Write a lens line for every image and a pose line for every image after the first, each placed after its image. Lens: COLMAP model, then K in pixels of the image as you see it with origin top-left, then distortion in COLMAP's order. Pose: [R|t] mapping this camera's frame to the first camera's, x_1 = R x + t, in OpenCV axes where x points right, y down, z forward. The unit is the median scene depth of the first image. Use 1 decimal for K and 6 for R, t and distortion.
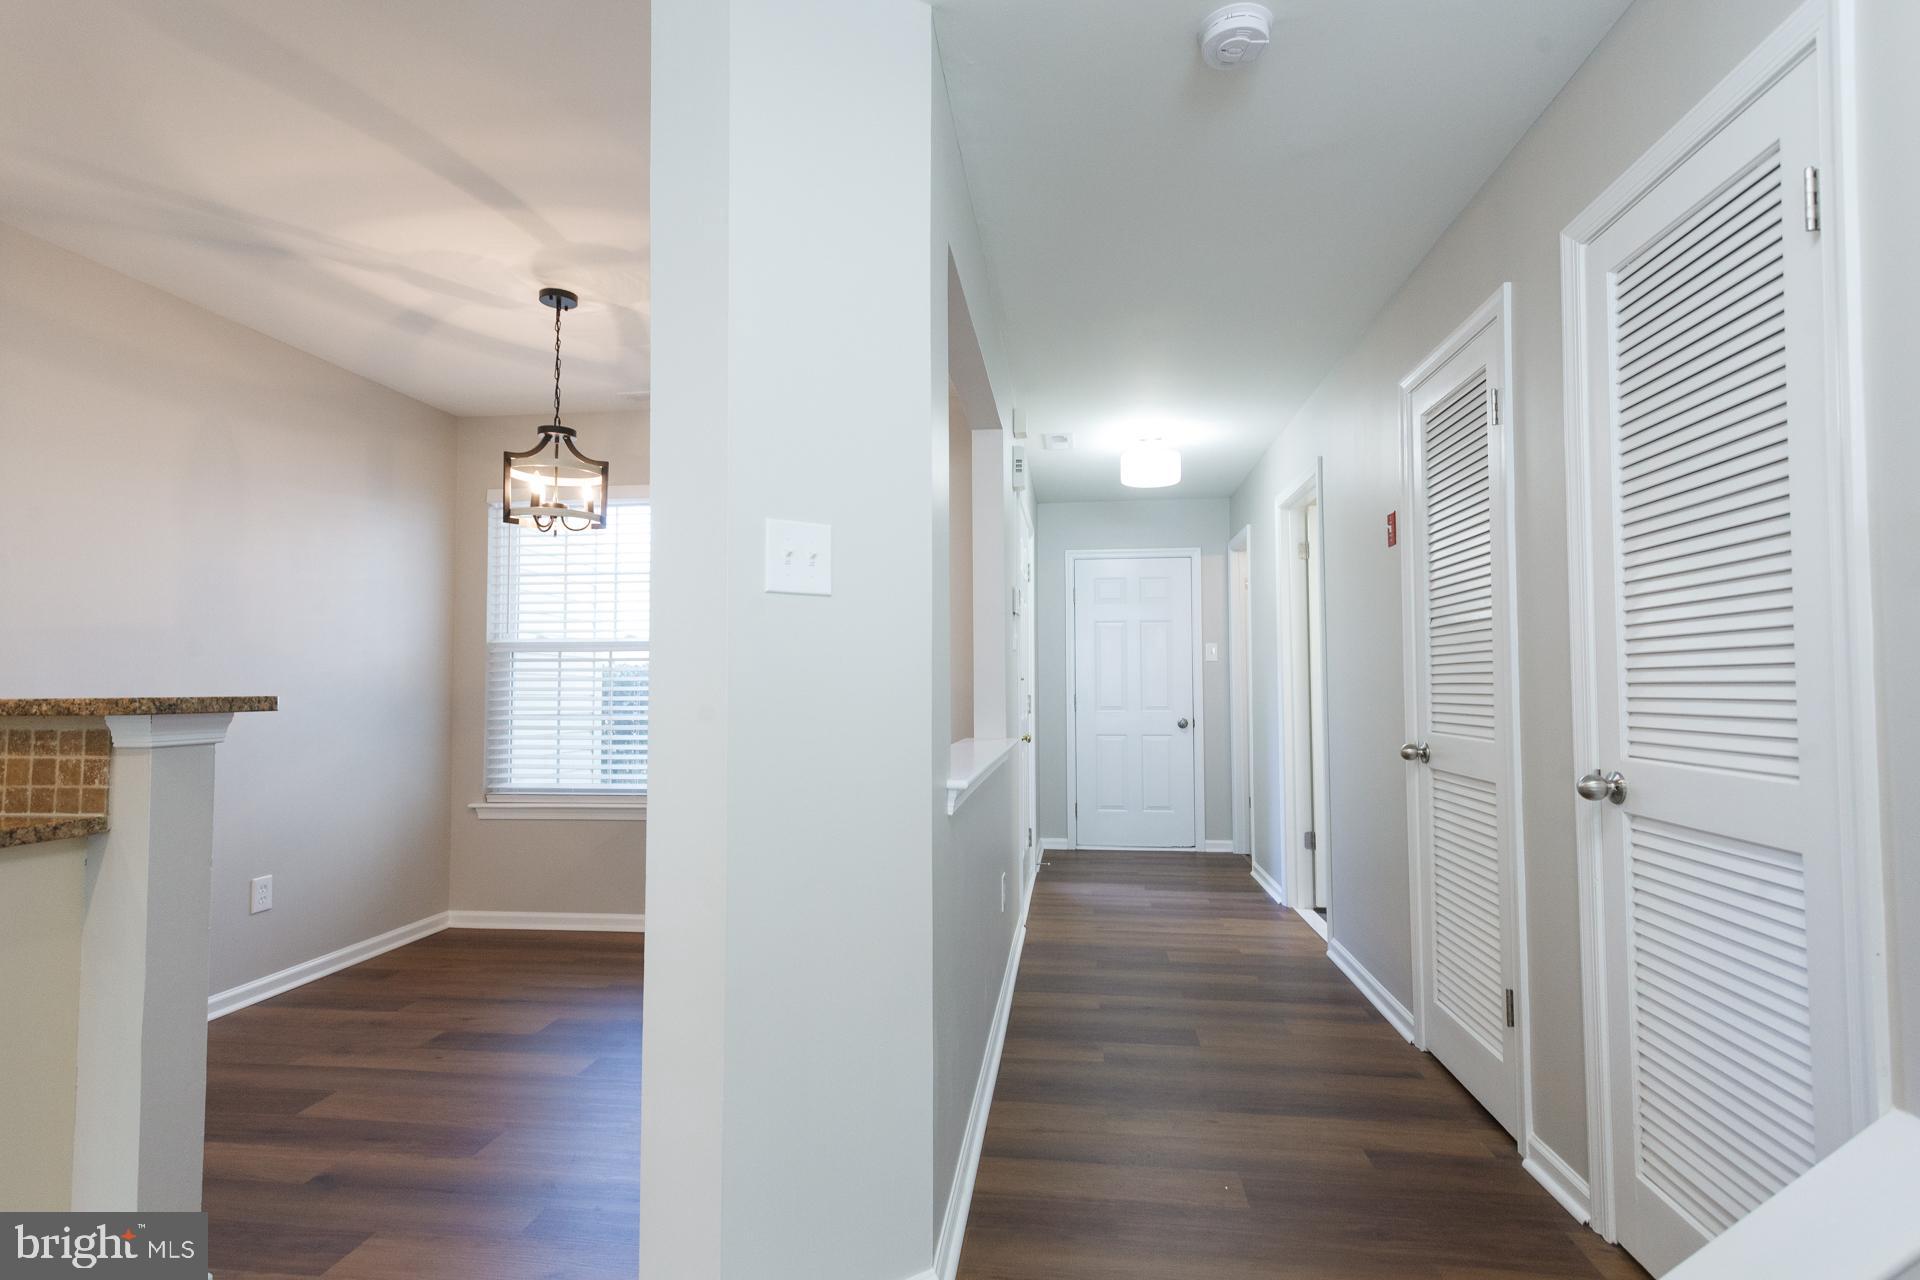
lens RADIAL K [[921.7, 0, 965.9], [0, 921.7, 650.2], [0, 0, 1]] dist [0.002579, 0.000074]
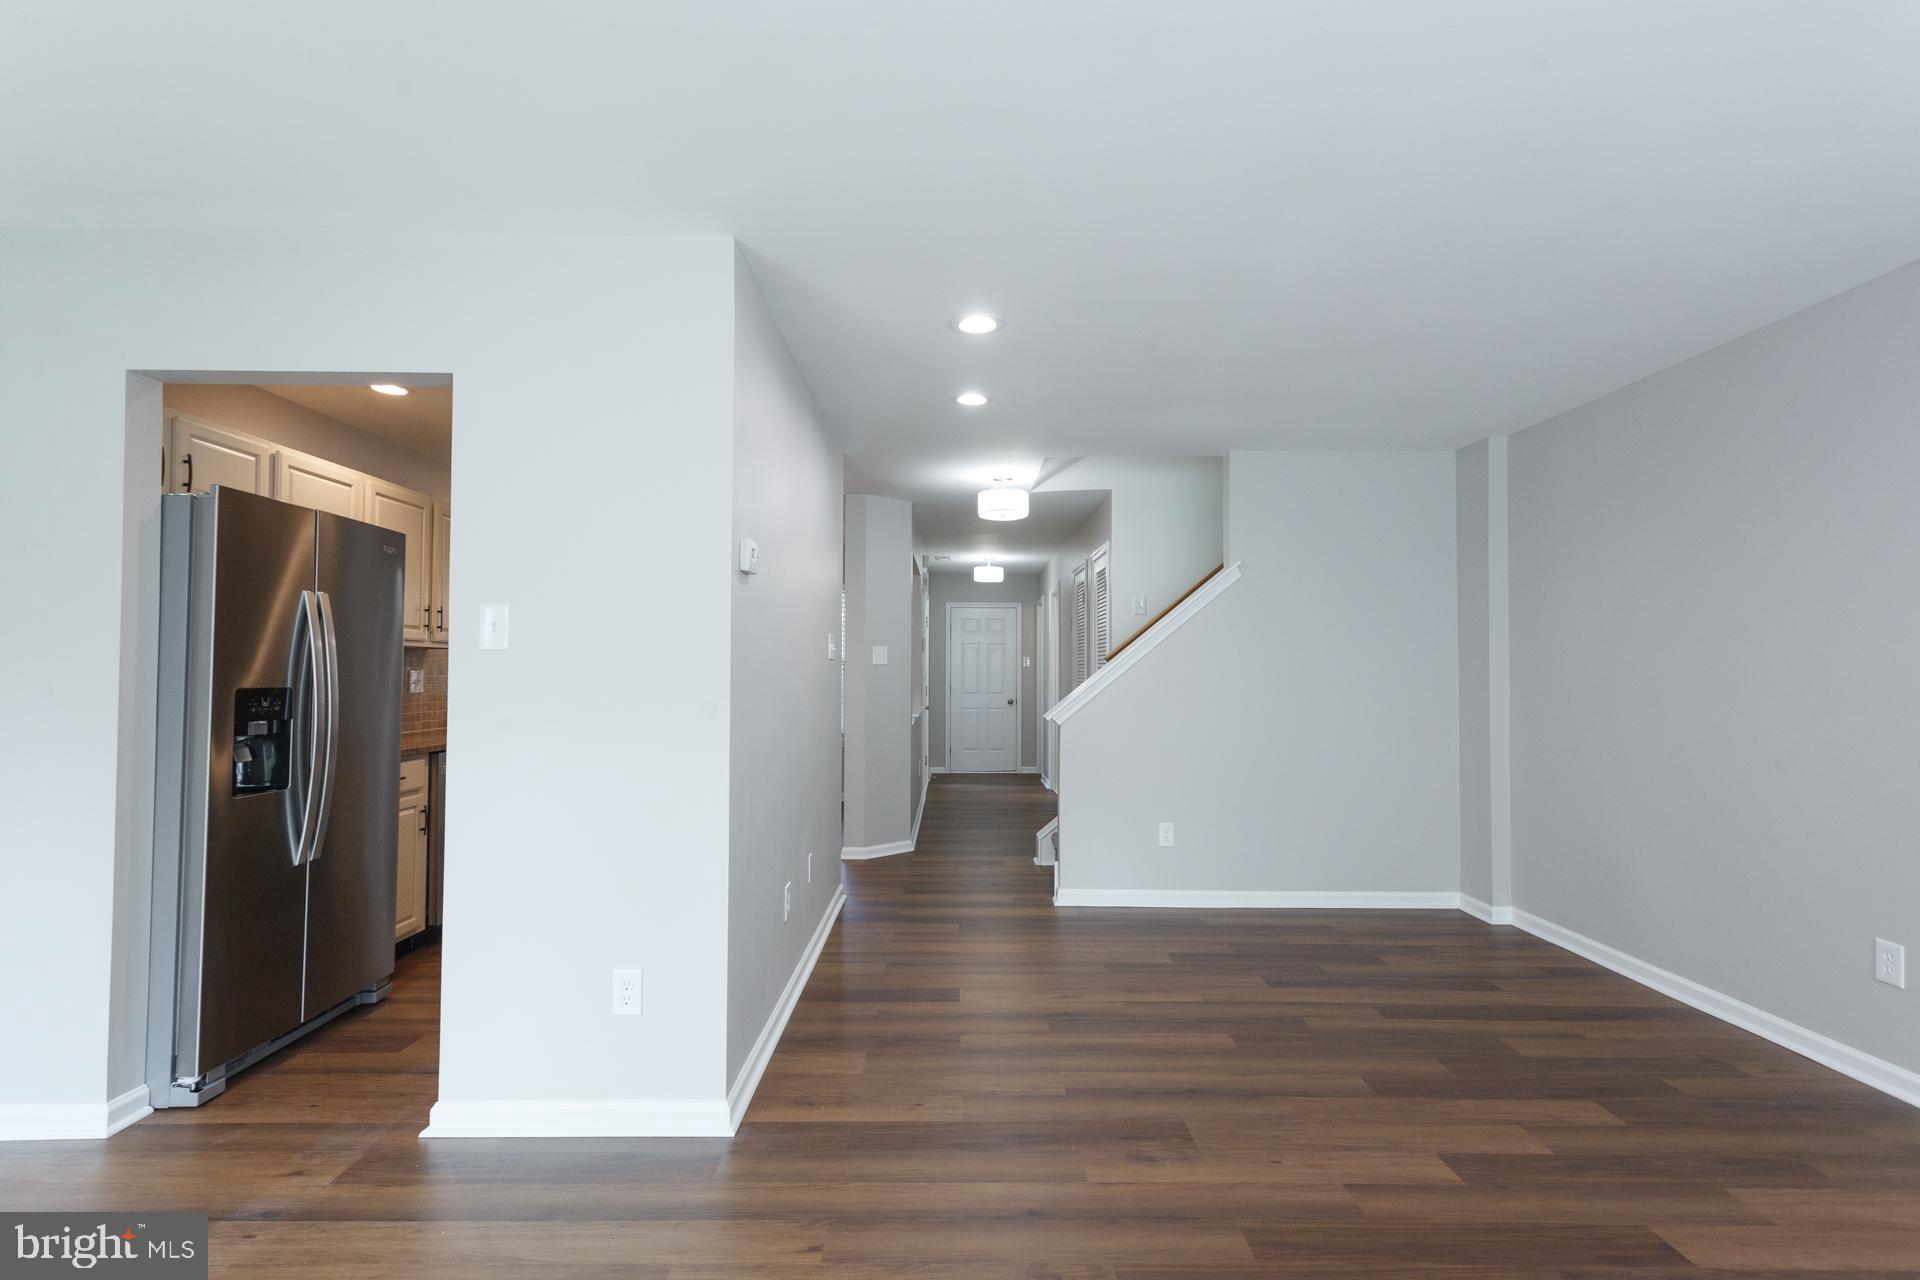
lens RADIAL K [[904.3, 0, 956.5], [0, 904.3, 645.6], [0, 0, 1]] dist [0.014924, -0.000528]
pose [[0.992672, 0.009756, 0.120449, -0.117280], [-0.011164, 0.999877, 0.011016, -0.069709], [-0.120327, -0.012280, 0.992658, -1.063895]]
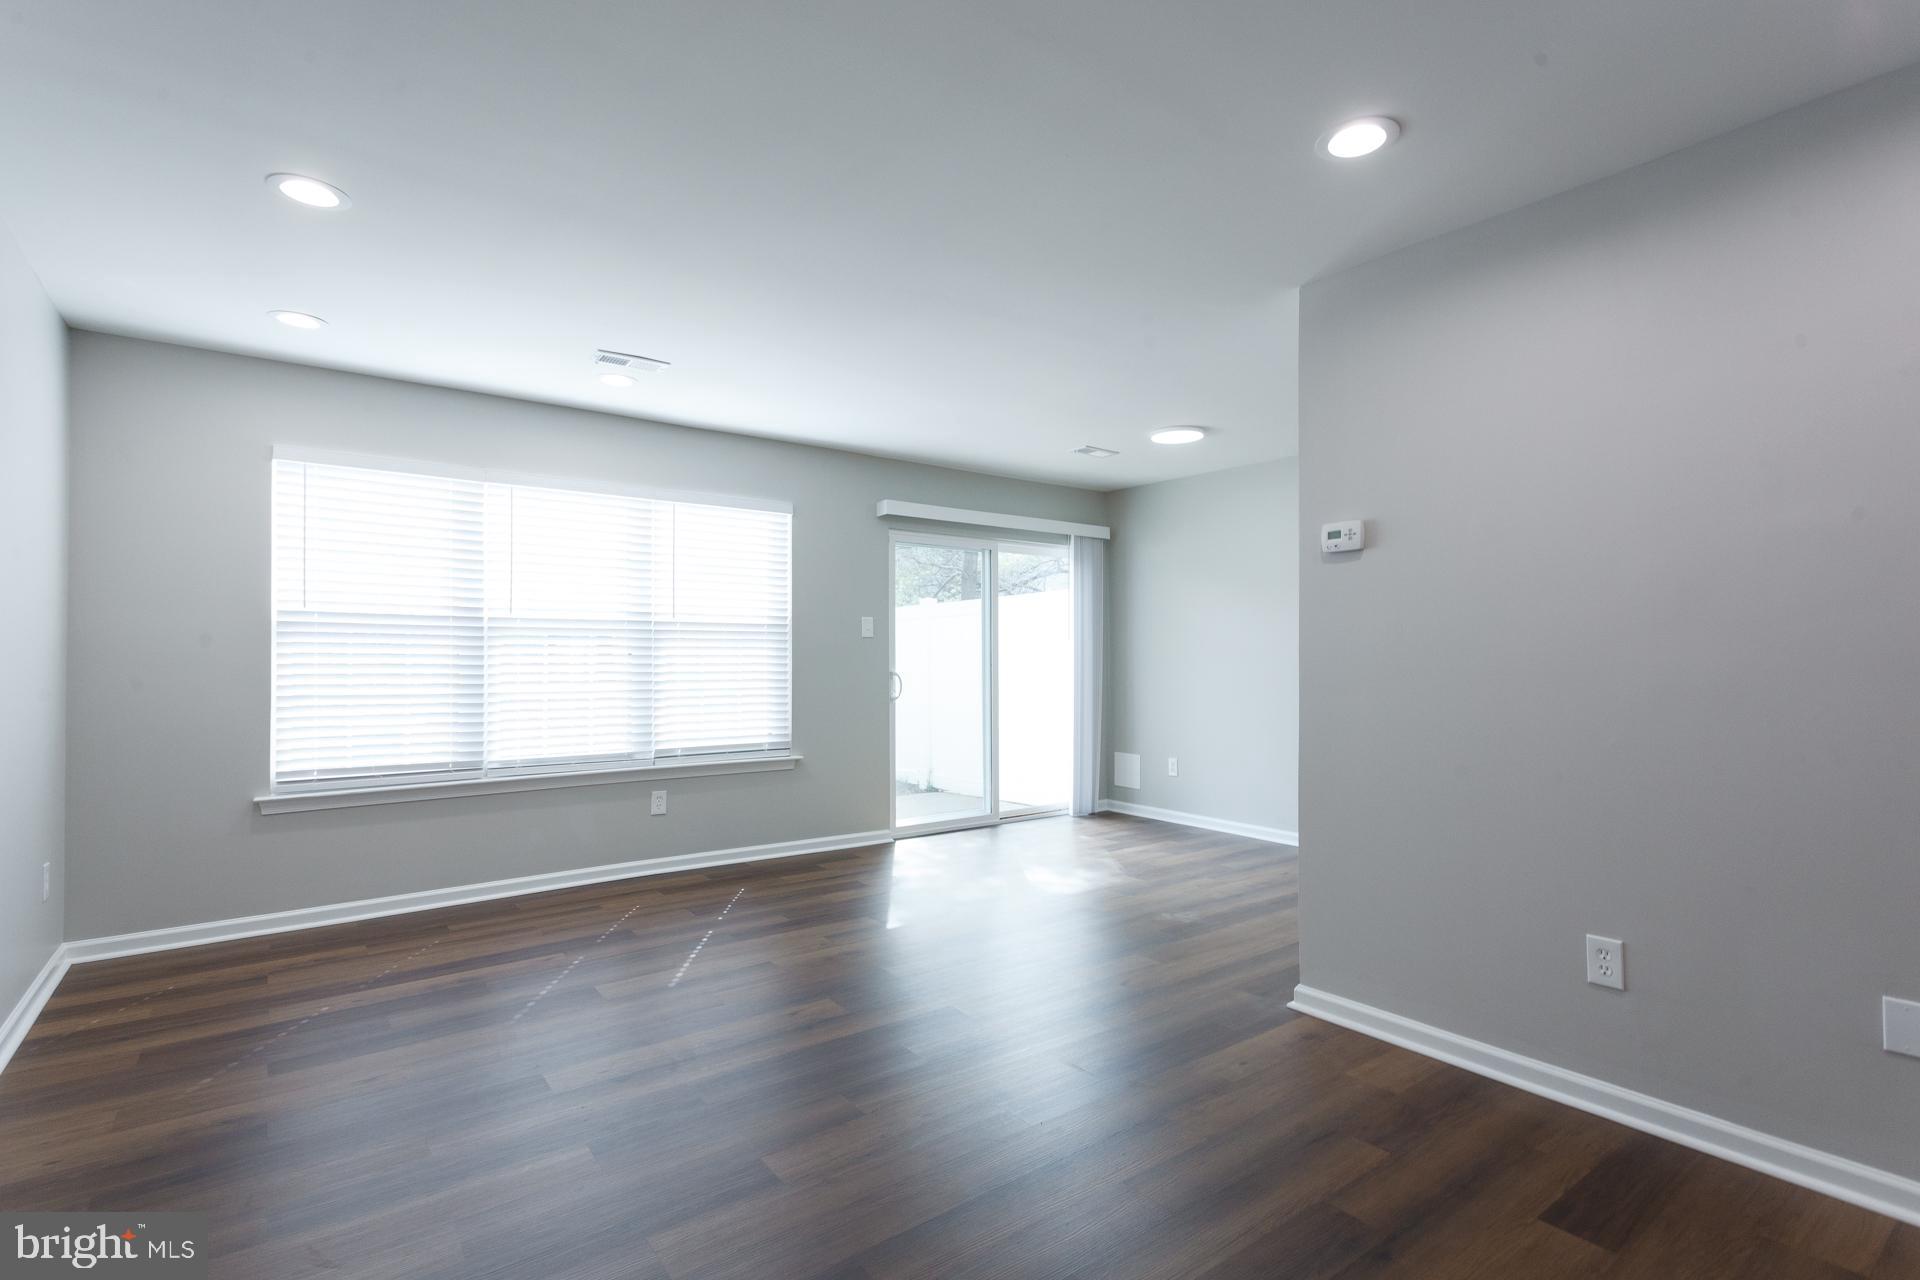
lens RADIAL K [[909.1, 0, 959.5], [0, 909.1, 649.3], [0, 0, 1]] dist [0.010900, -0.001250]
pose [[-0.716216, -0.001214, -0.697878, 0.490577], [0.030384, 0.998996, -0.032920, -0.024708], [0.697217, -0.044782, -0.715460, -0.164971]]
